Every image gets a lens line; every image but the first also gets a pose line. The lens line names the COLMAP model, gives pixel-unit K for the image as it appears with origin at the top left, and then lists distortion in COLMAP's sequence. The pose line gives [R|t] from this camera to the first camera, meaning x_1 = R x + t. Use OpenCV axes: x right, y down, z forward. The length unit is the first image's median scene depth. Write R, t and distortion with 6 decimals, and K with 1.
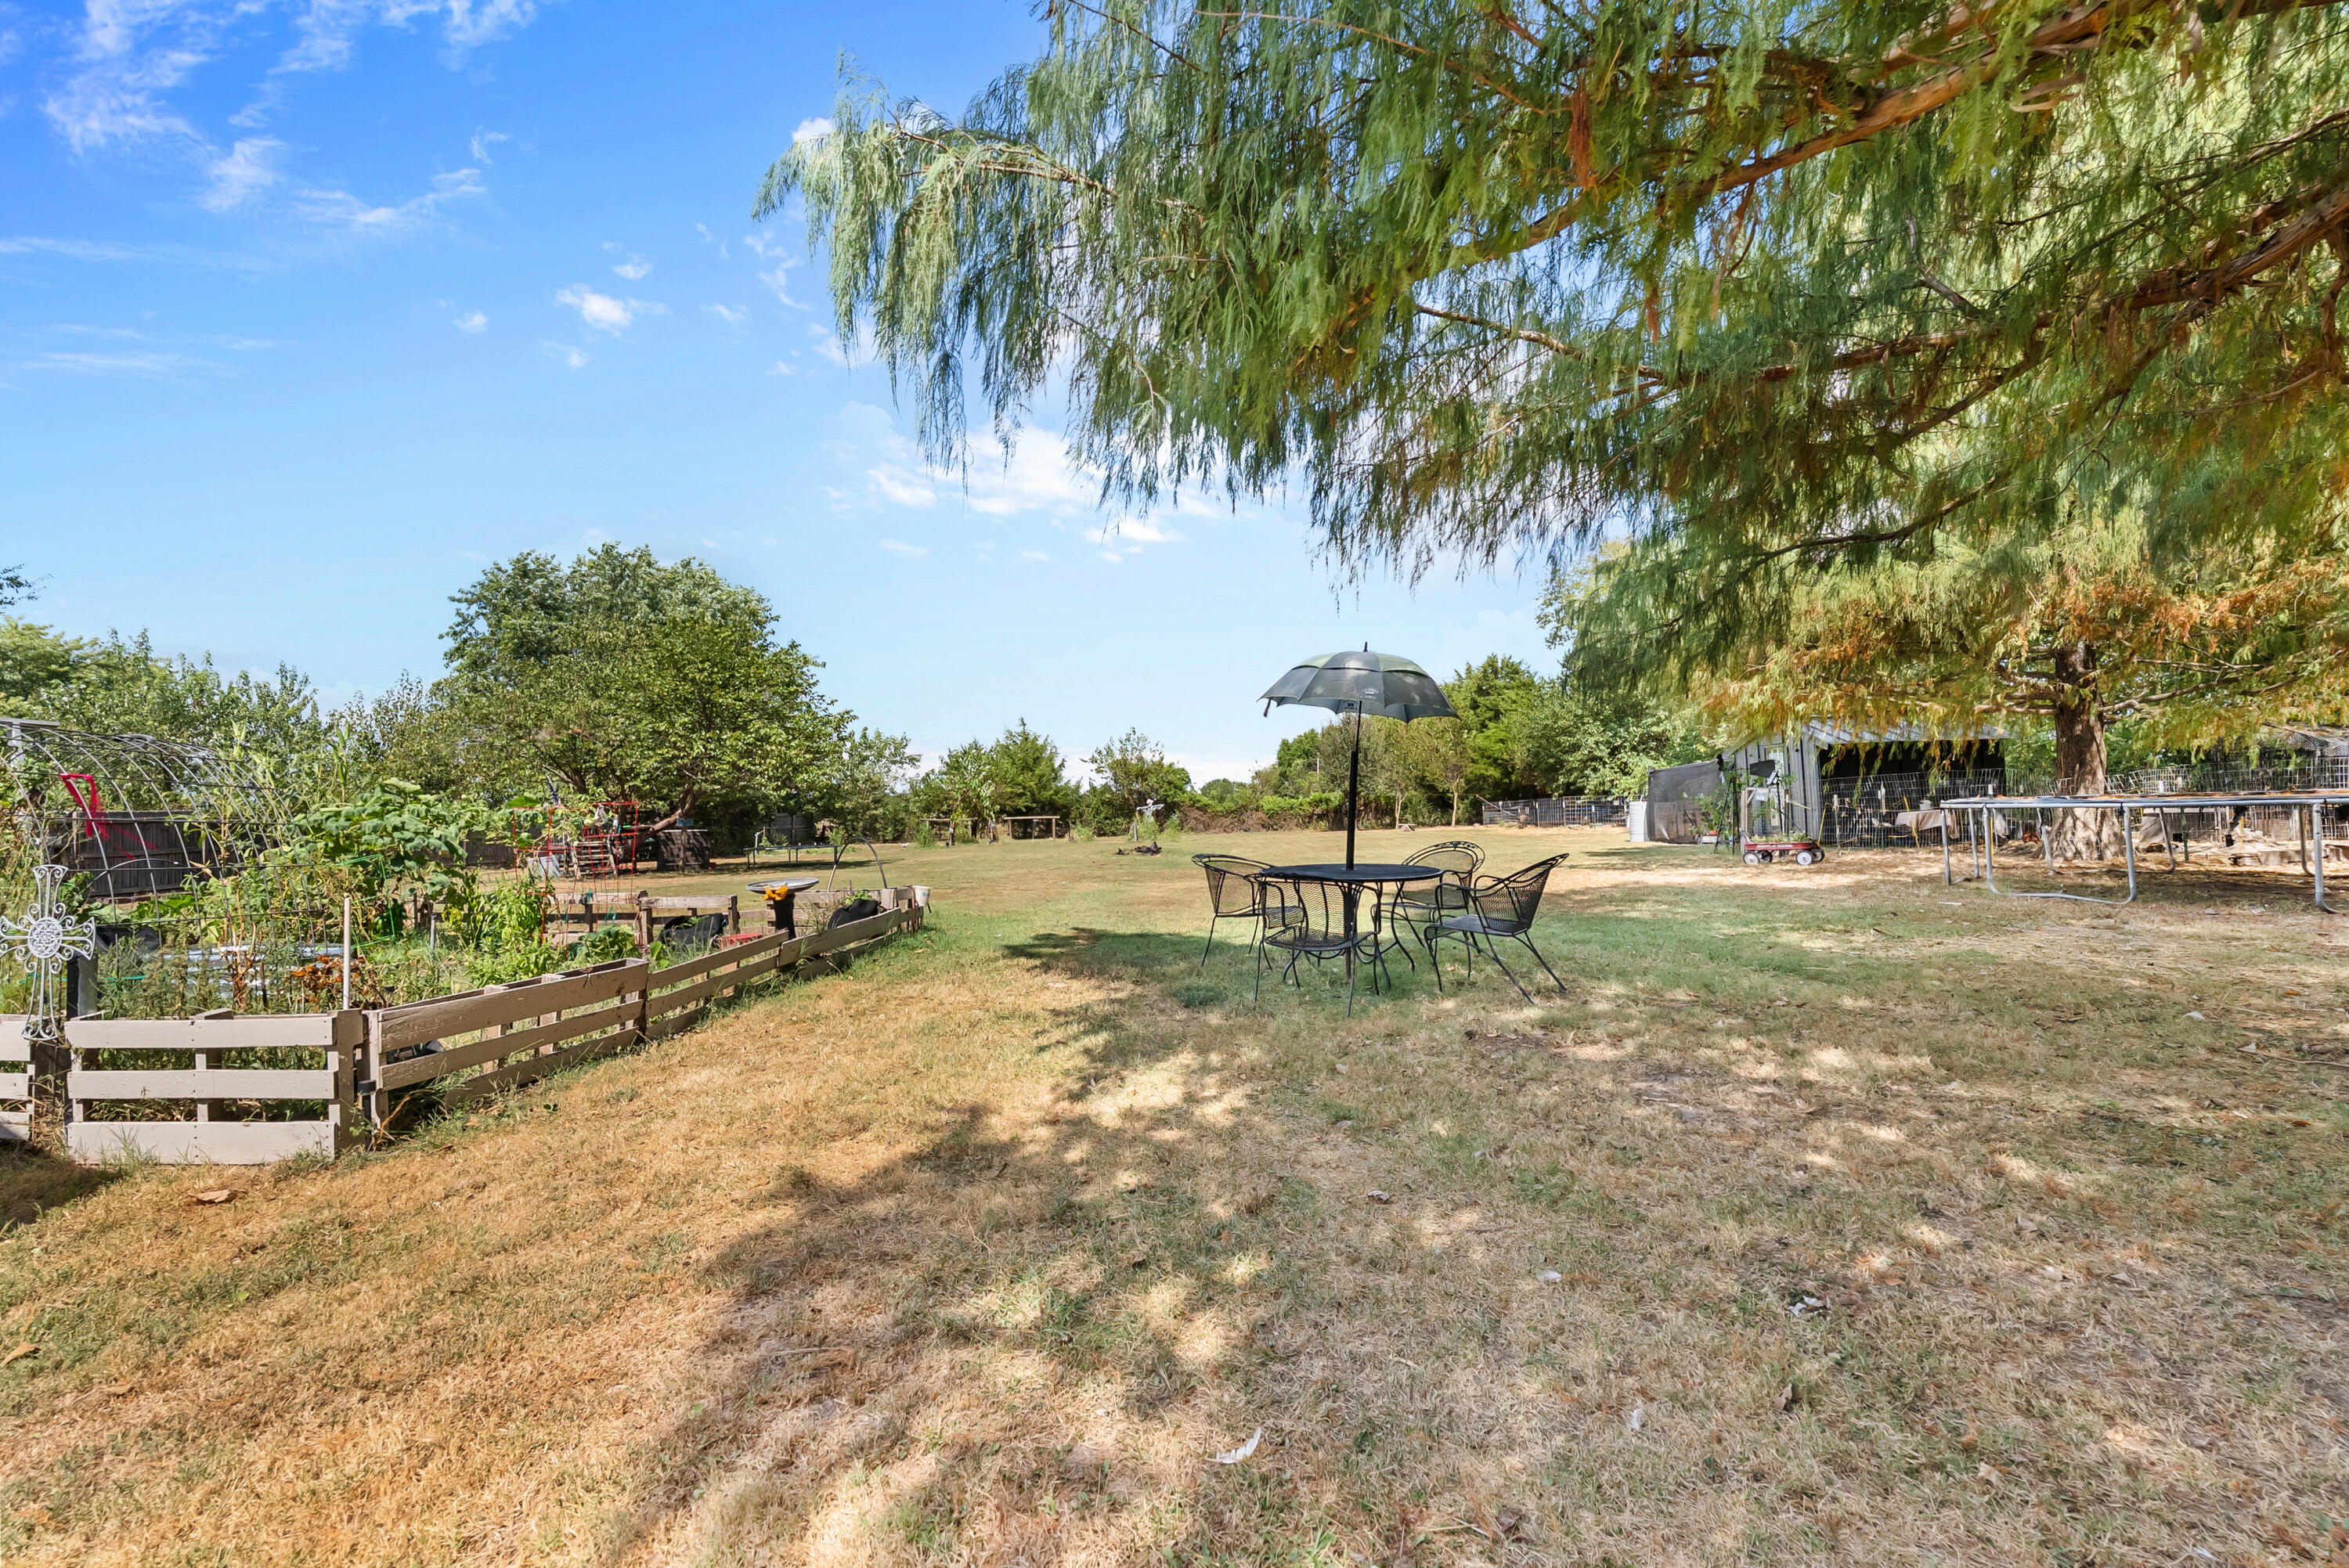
lens RADIAL K [[939.2, 0, 1171.8], [0, 939.2, 803.6], [0, 0, 1]] dist [-0.000989, 0.000152]
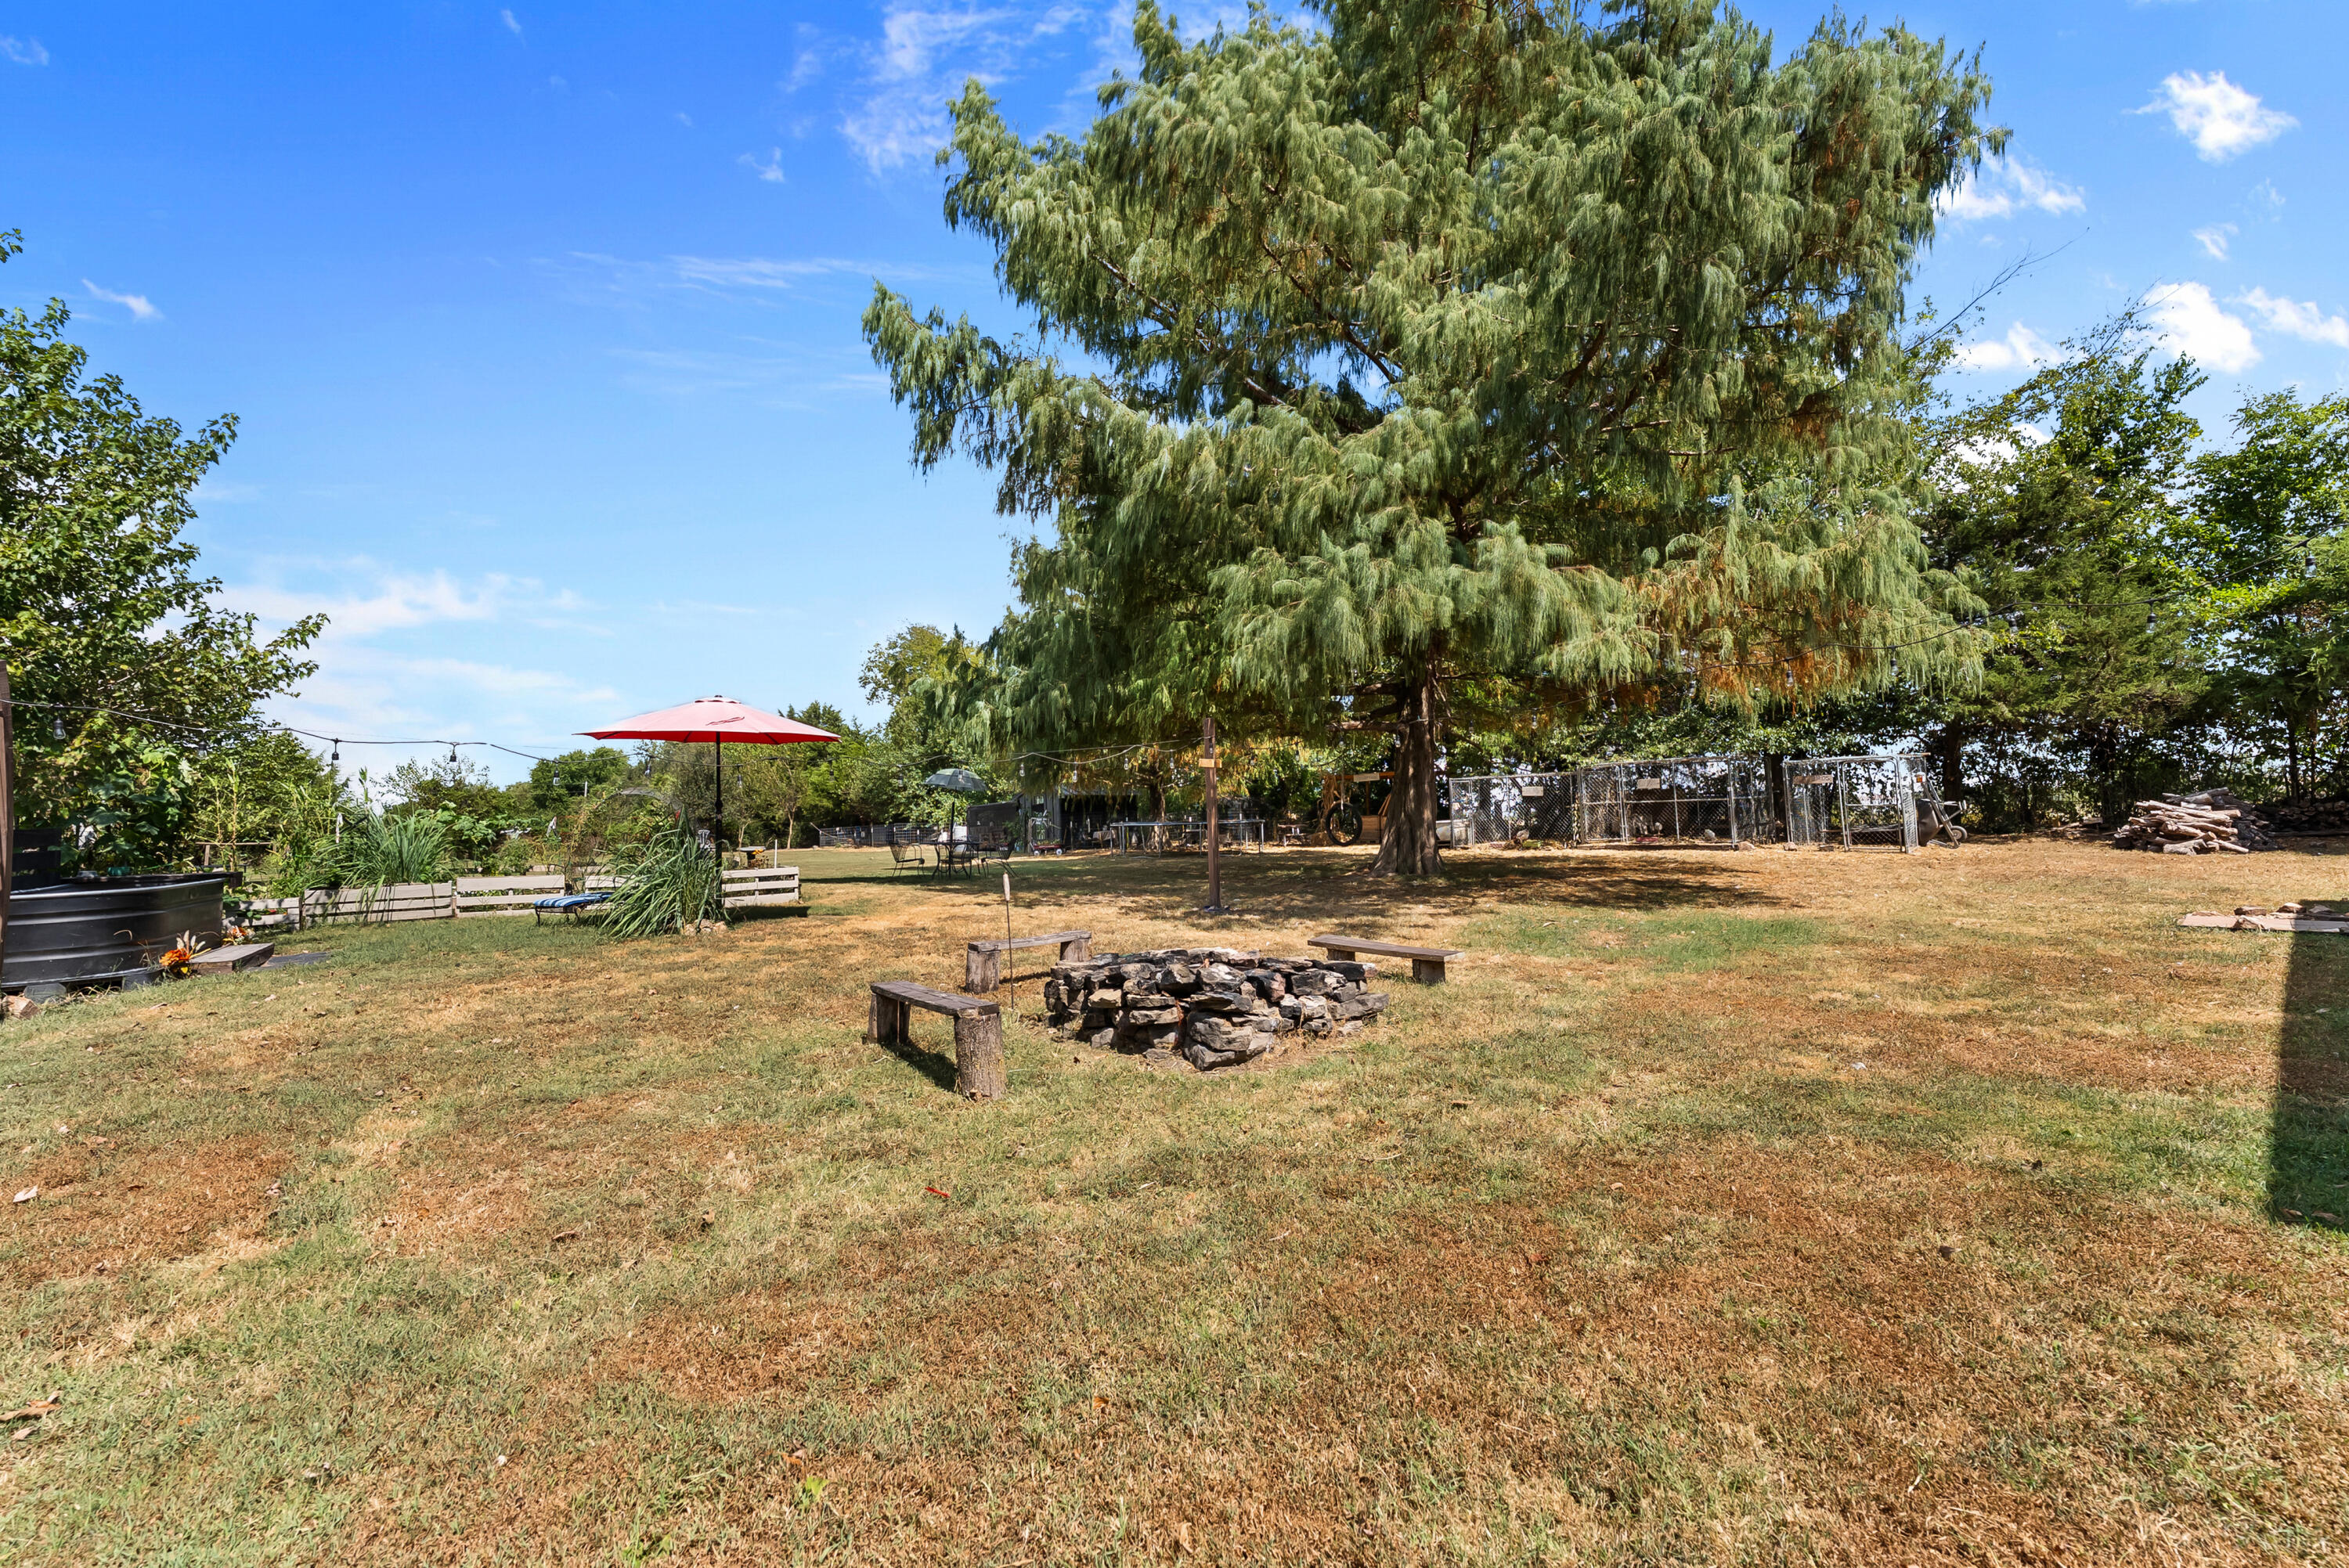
lens RADIAL K [[939.2, 0, 1171.8], [0, 939.2, 803.6], [0, 0, 1]] dist [-0.000989, 0.000152]
pose [[0.734636, 0.023546, 0.678053, -0.306353], [-0.002084, 0.999471, -0.032450, 0.010046], [-0.678458, 0.022426, 0.734296, -0.386216]]
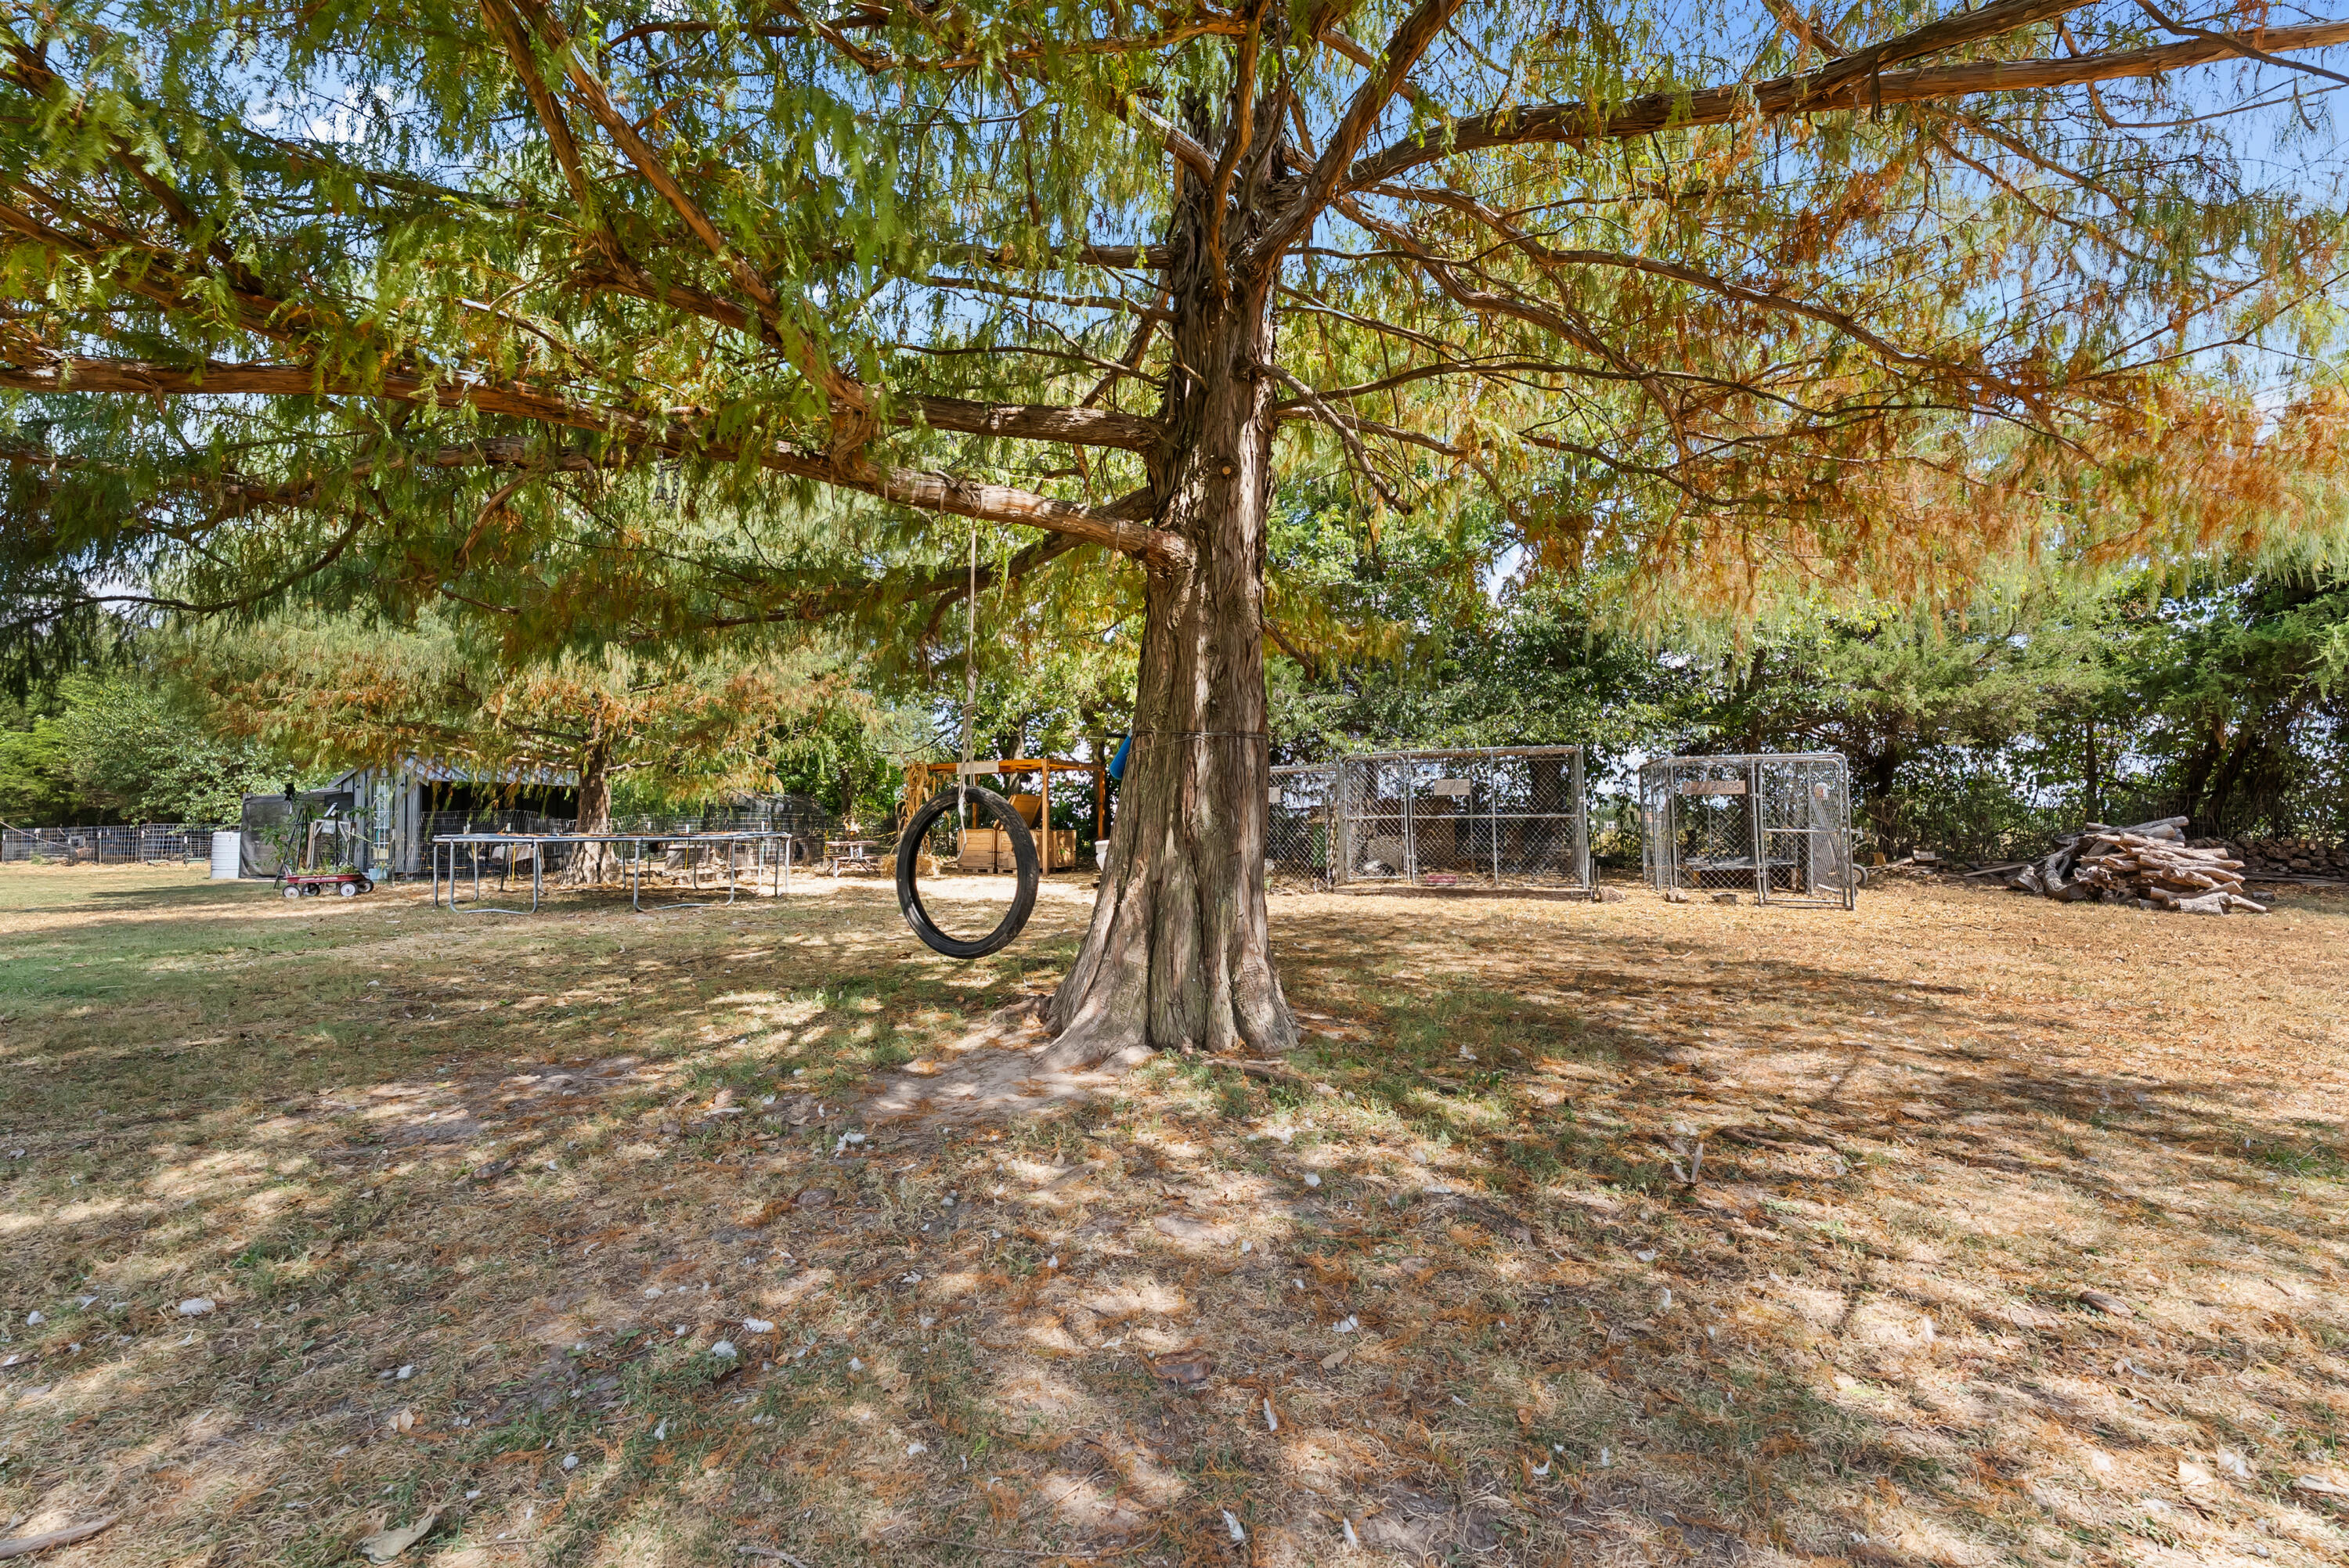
lens RADIAL K [[939.2, 0, 1171.8], [0, 939.2, 803.6], [0, 0, 1]] dist [-0.000989, 0.000152]
pose [[0.381010, 0.049366, 0.923252, 0.034571], [-0.015021, 0.998772, -0.047206, -0.000582], [-0.924449, 0.004117, 0.381284, -0.120954]]
